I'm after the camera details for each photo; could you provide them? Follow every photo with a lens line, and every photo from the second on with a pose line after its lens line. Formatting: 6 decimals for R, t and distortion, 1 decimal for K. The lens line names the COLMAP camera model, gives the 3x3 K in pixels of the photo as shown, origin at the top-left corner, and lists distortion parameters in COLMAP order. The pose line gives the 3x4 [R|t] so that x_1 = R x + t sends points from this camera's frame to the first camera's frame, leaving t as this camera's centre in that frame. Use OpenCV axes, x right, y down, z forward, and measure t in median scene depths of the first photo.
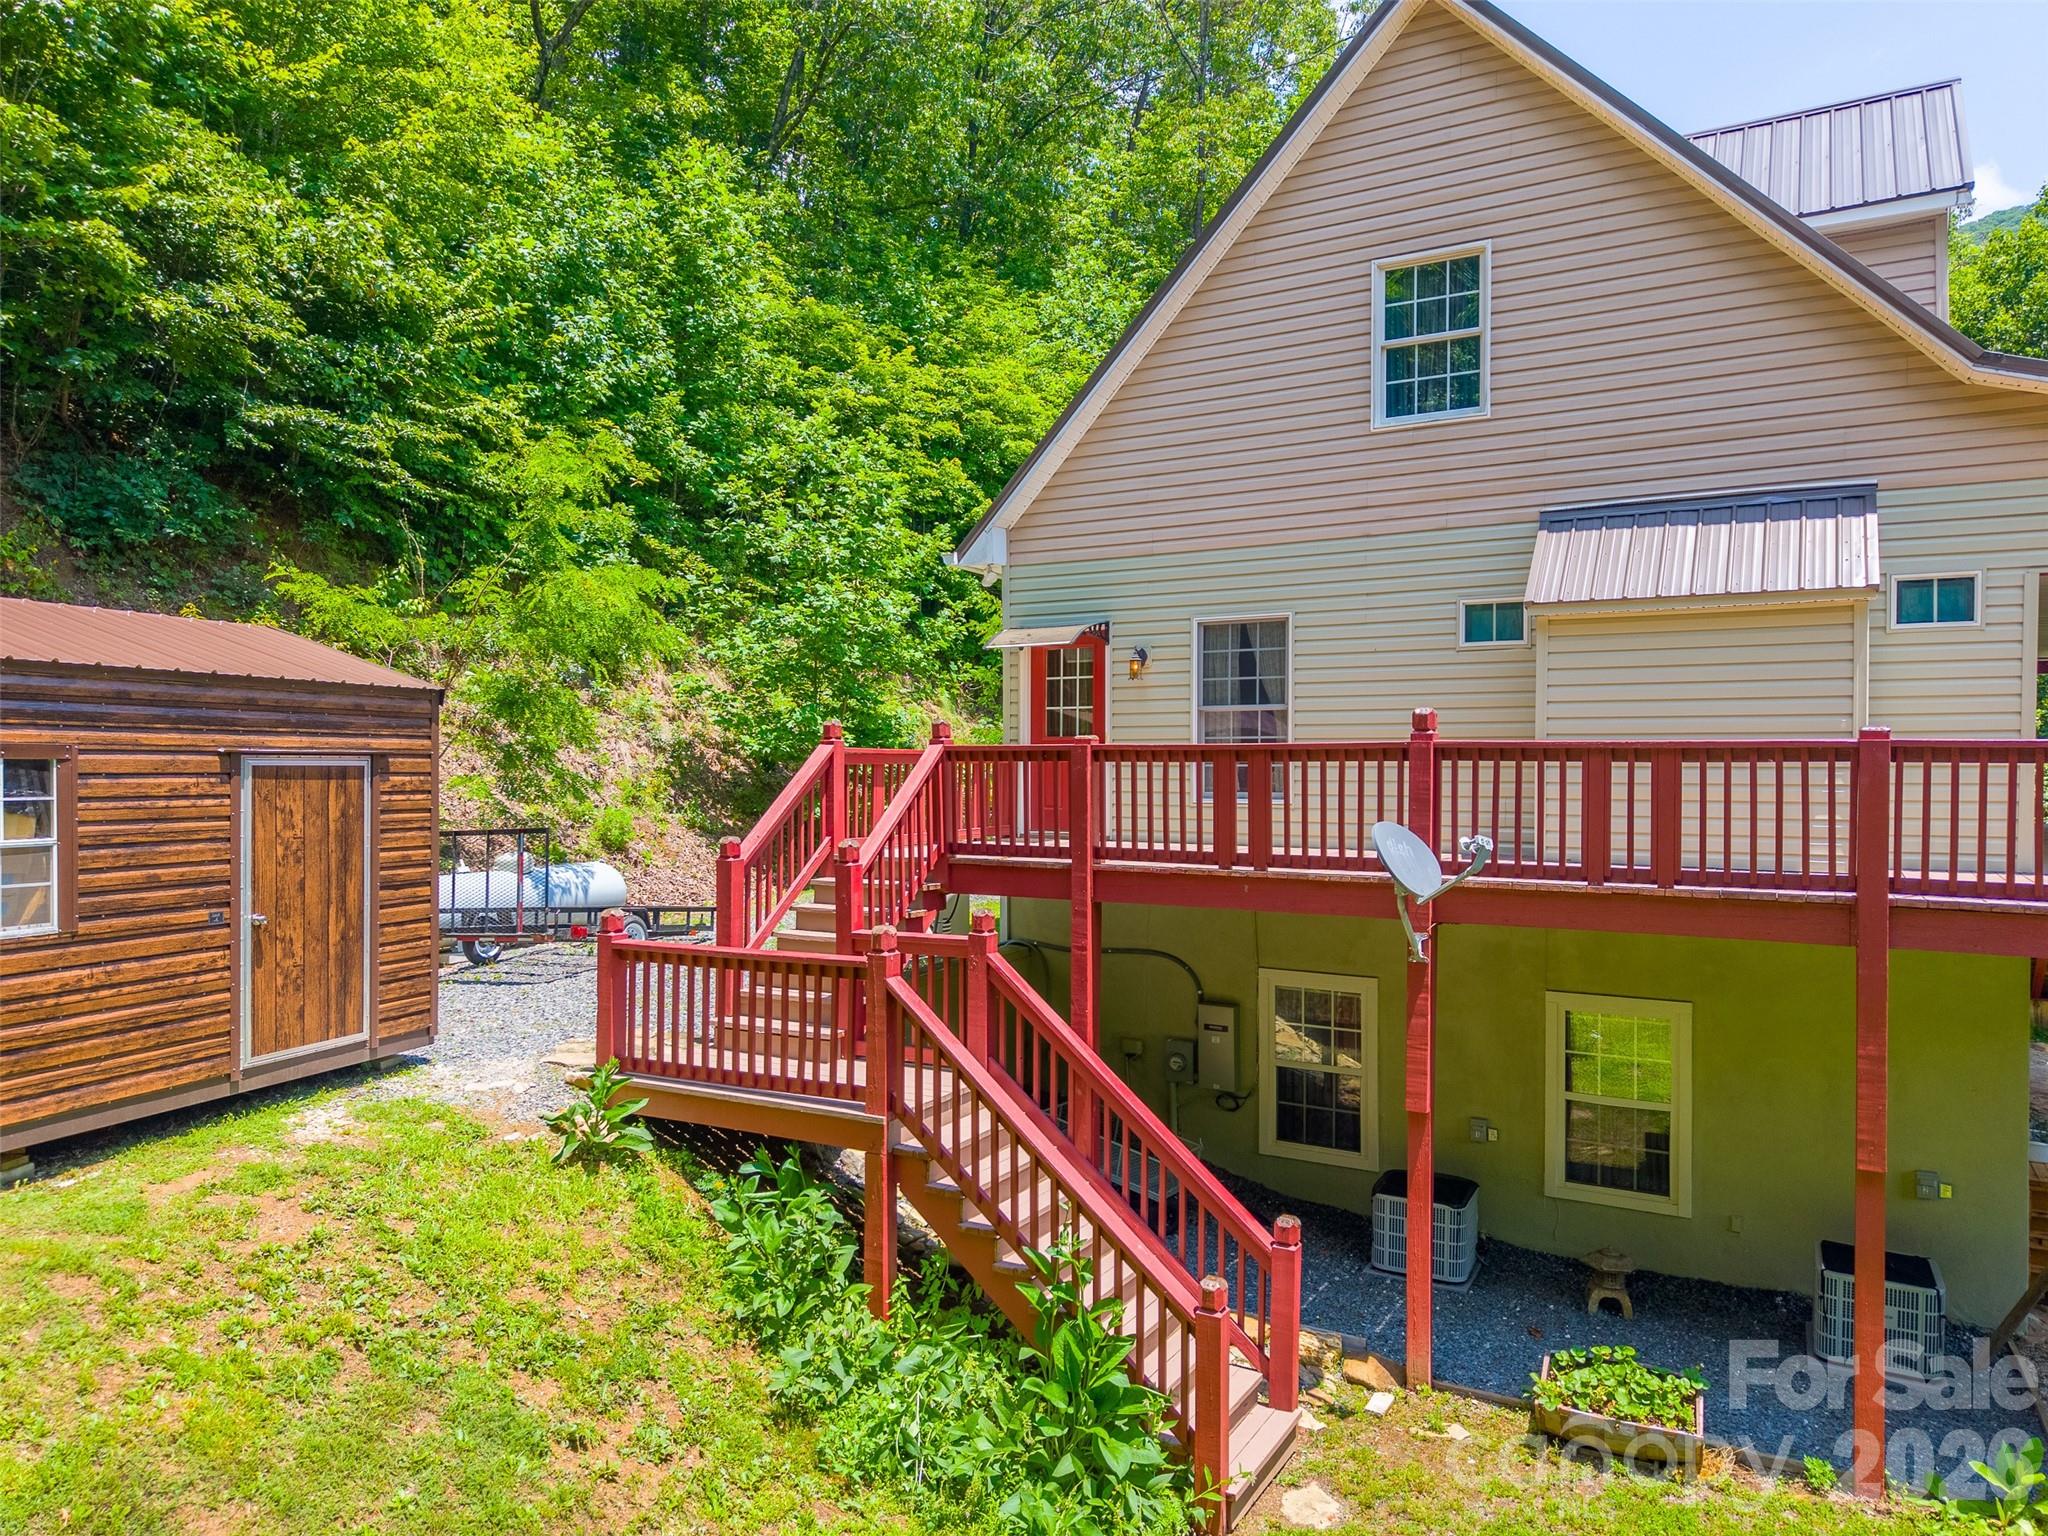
lens RADIAL K [[1414.7, 0, 1025.9], [0, 1414.7, 796.3], [0, 0, 1]] dist [0.000792, -0.000531]
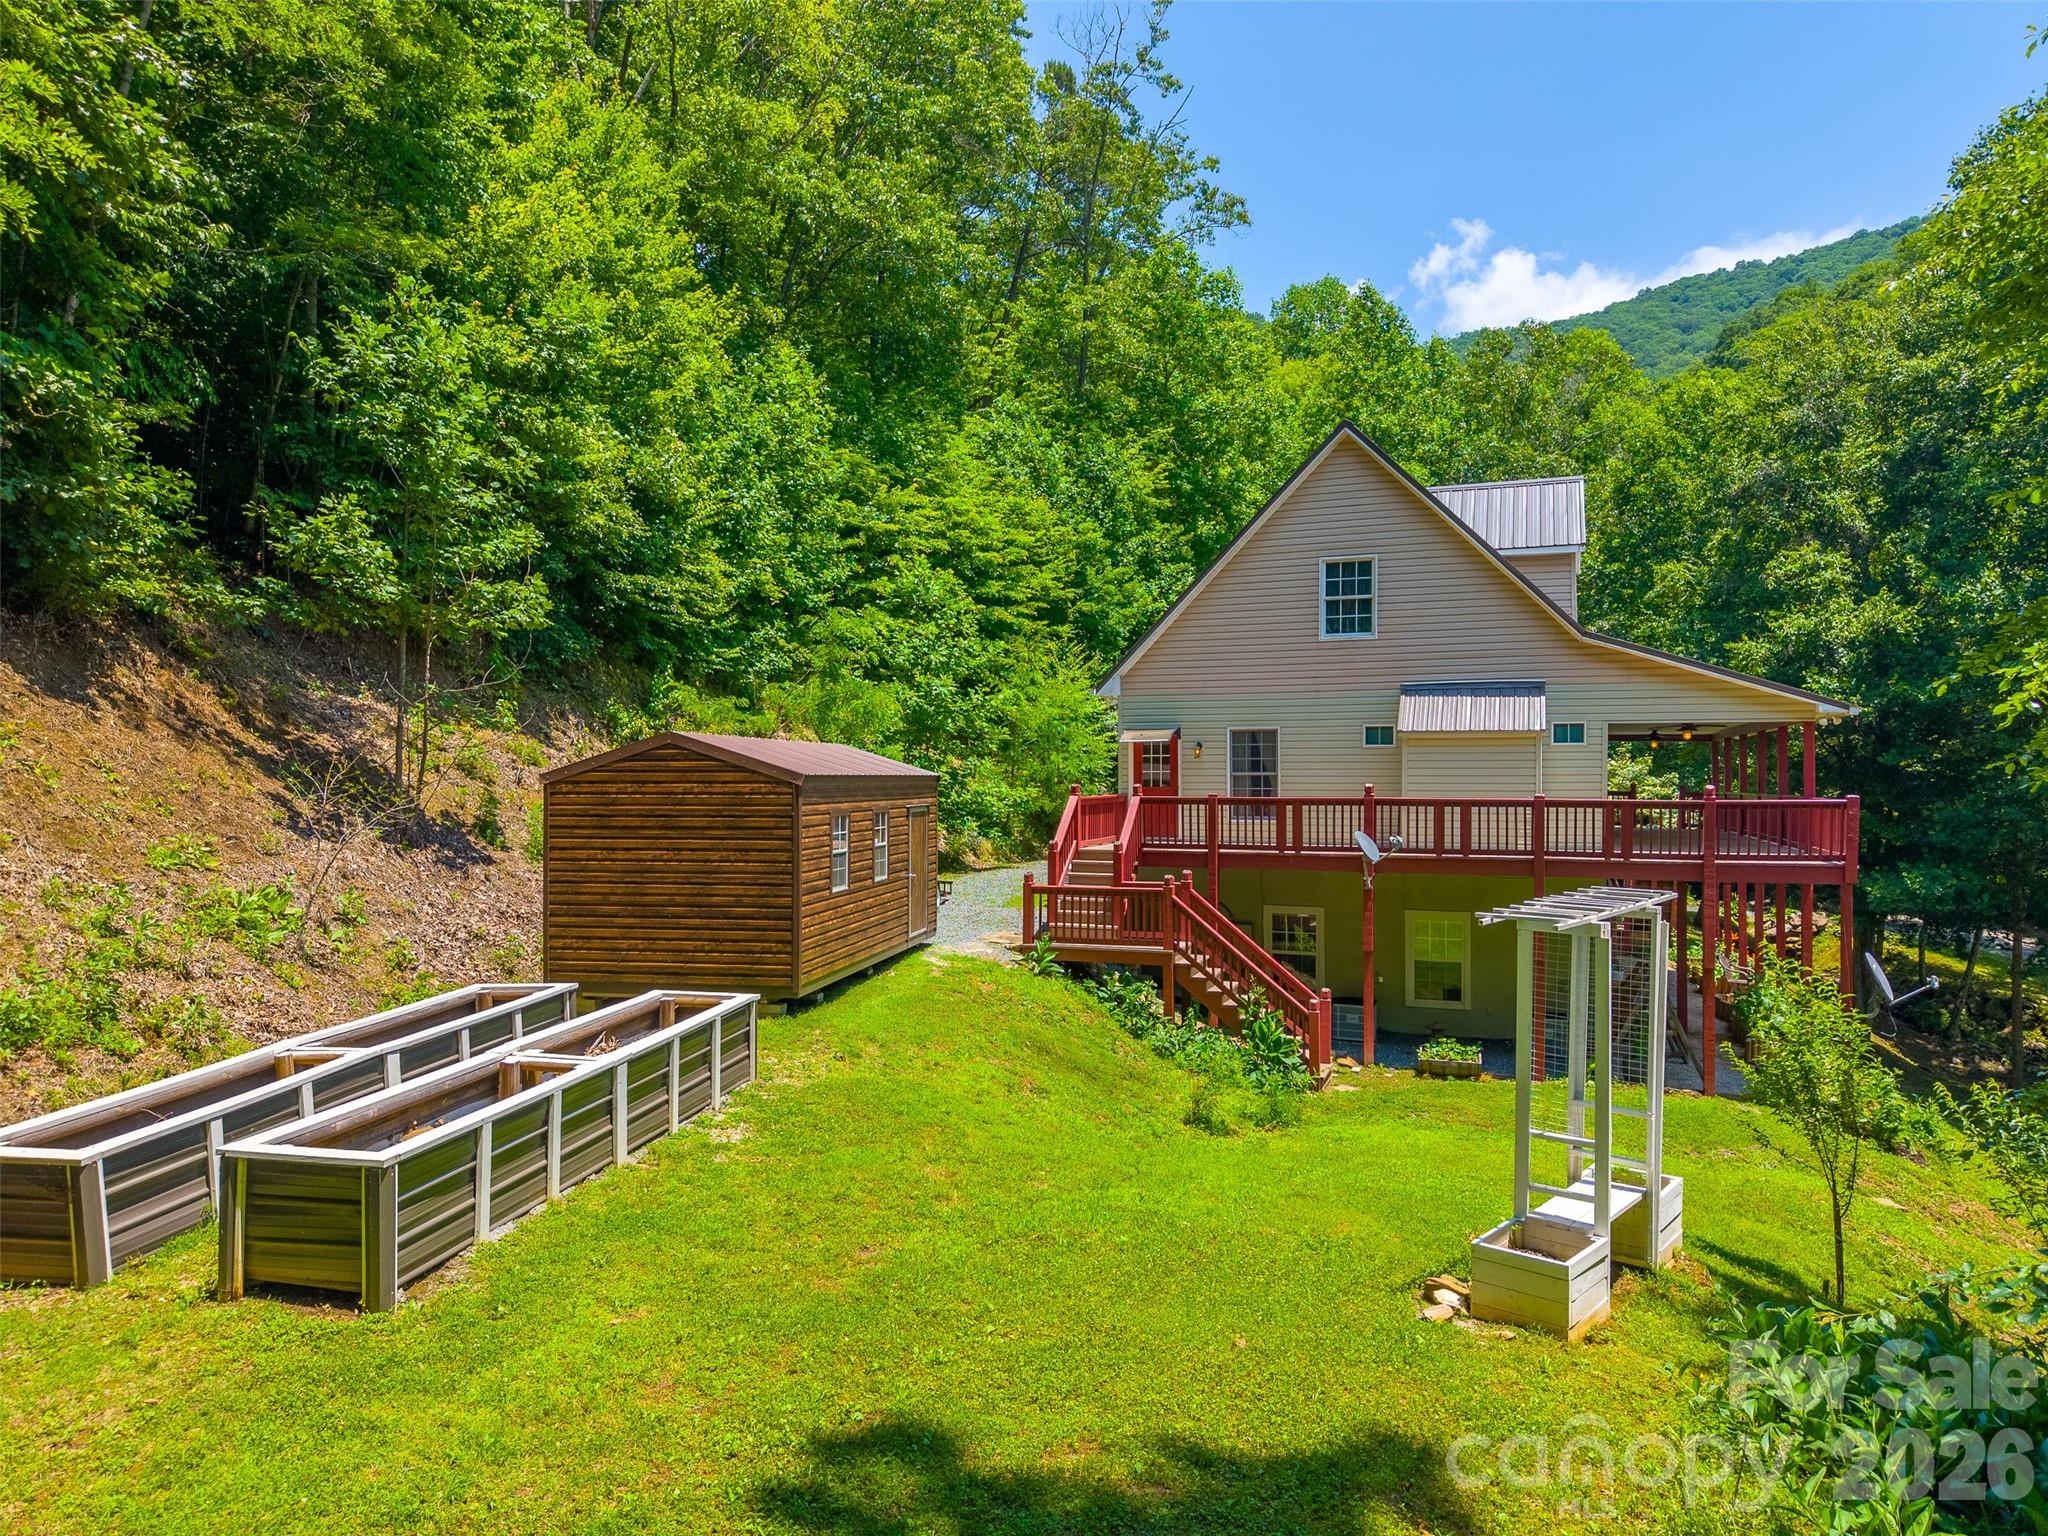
lens RADIAL K [[1414.7, 0, 1025.9], [0, 1414.7, 796.3], [0, 0, 1]] dist [0.000792, -0.000531]
pose [[0.986771, -0.005462, 0.162030, -0.612481], [0.006246, 0.999971, -0.004331, -0.030750], [-0.162001, 0.005285, 0.986776, -1.145739]]
